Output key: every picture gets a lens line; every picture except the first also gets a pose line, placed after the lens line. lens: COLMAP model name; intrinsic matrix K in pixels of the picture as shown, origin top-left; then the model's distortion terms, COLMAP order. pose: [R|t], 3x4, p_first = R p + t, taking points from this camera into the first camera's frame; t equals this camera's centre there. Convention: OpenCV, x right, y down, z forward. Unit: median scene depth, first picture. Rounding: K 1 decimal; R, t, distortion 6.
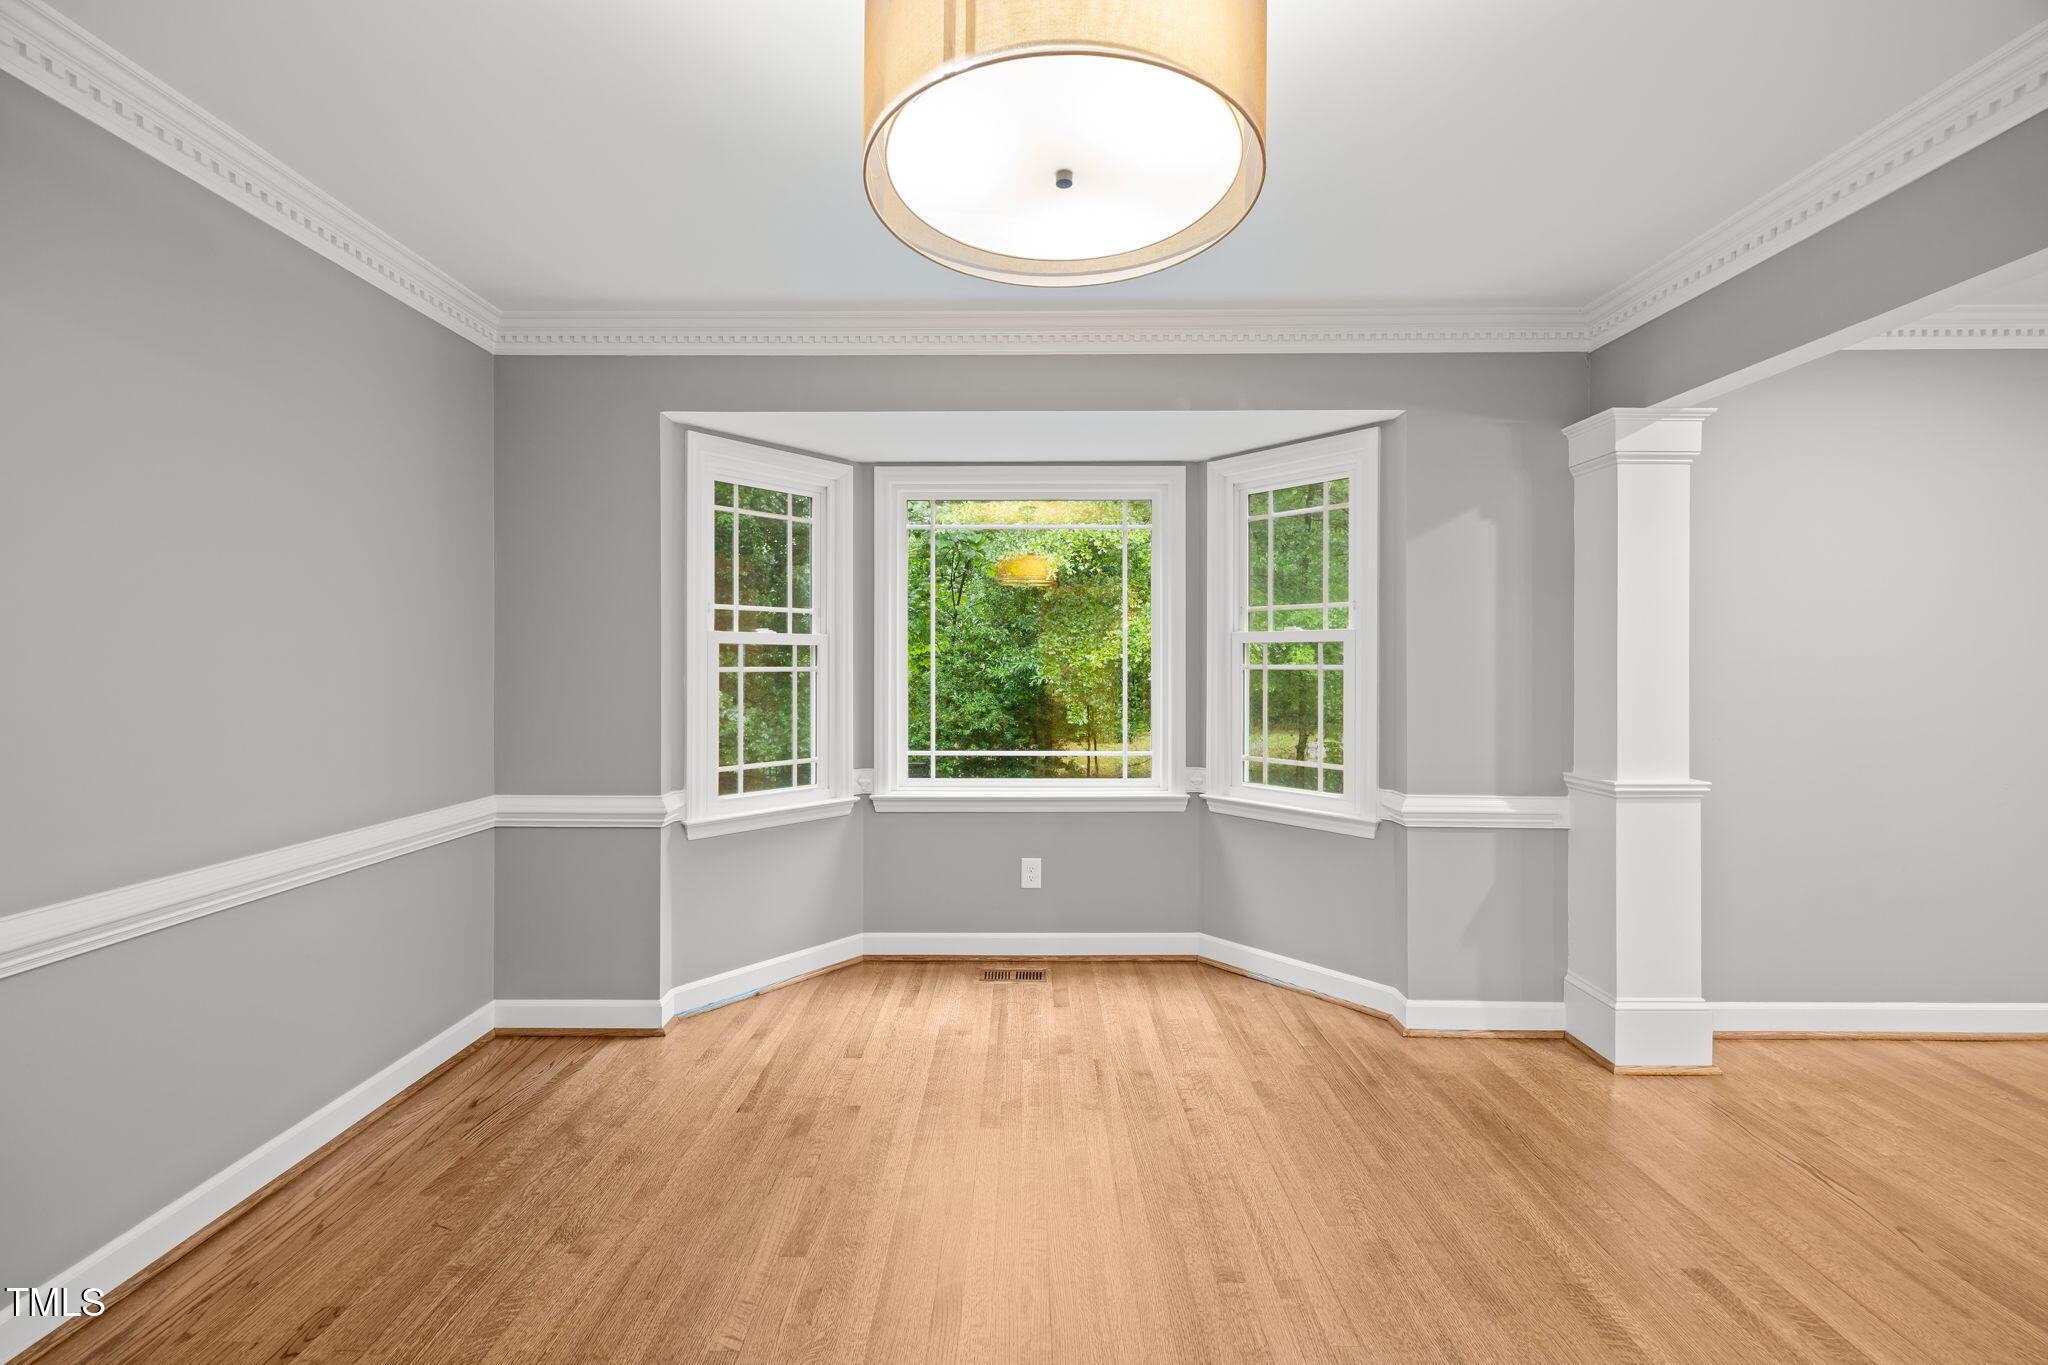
lens RADIAL K [[818.4, 0, 1017.6], [0, 818.4, 663.8], [0, 0, 1]] dist [0.003038, 0.000162]
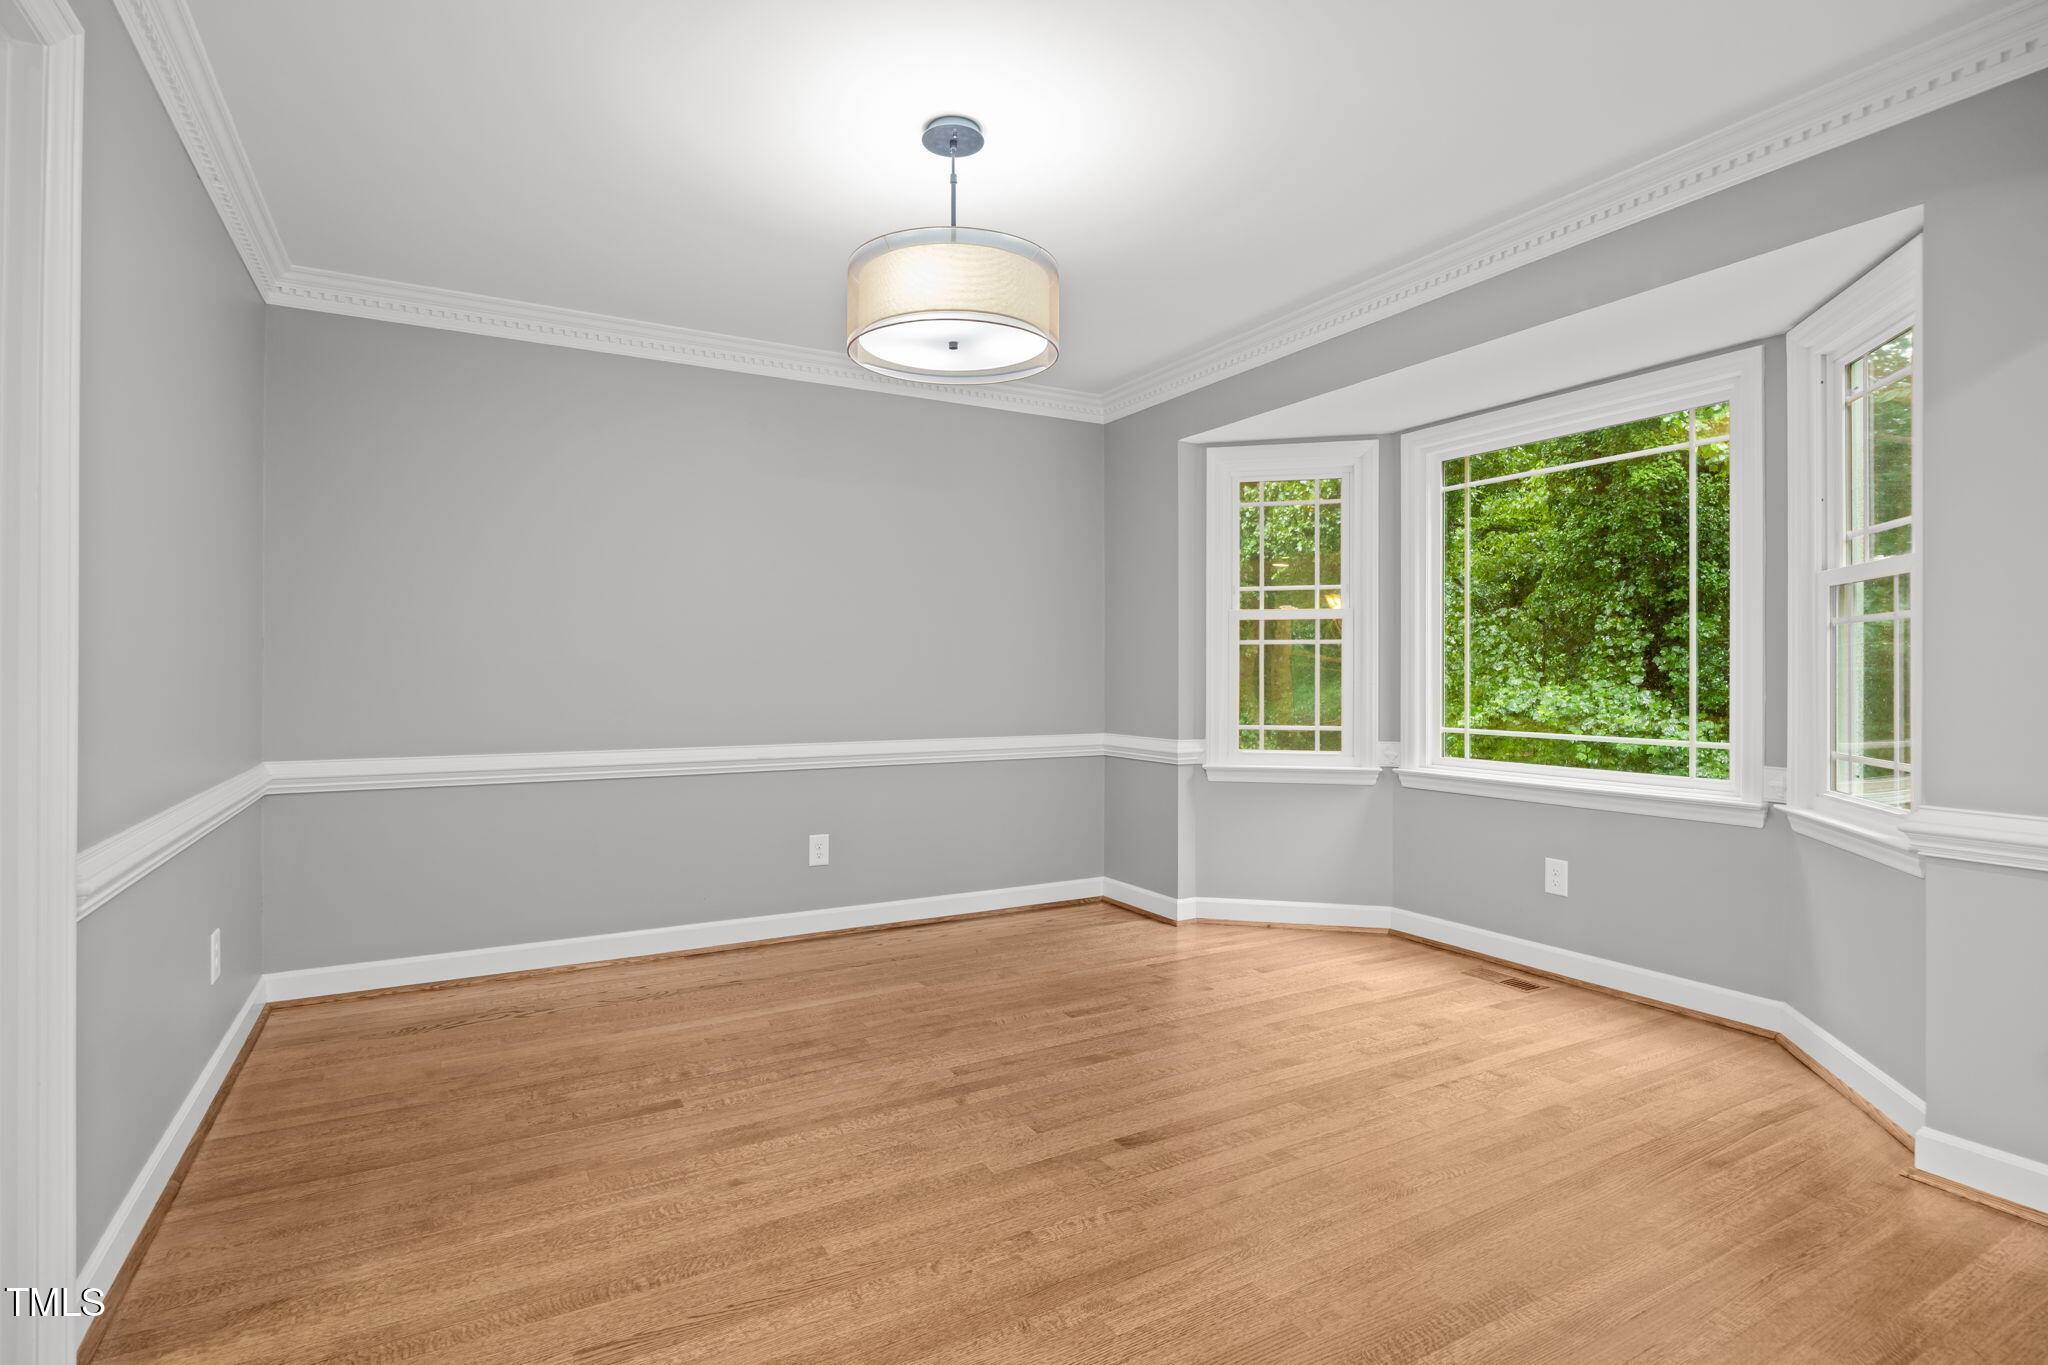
lens RADIAL K [[1014.1, 0, 1011.9], [0, 1014.1, 670.8], [0, 0, 1]] dist [-0.001926, -0.000008]
pose [[0.493633, -0.002996, -0.869665, 0.729914], [0.000724, 0.999995, -0.003034, 0.051351], [0.869670, 0.000868, 0.493632, -0.007199]]
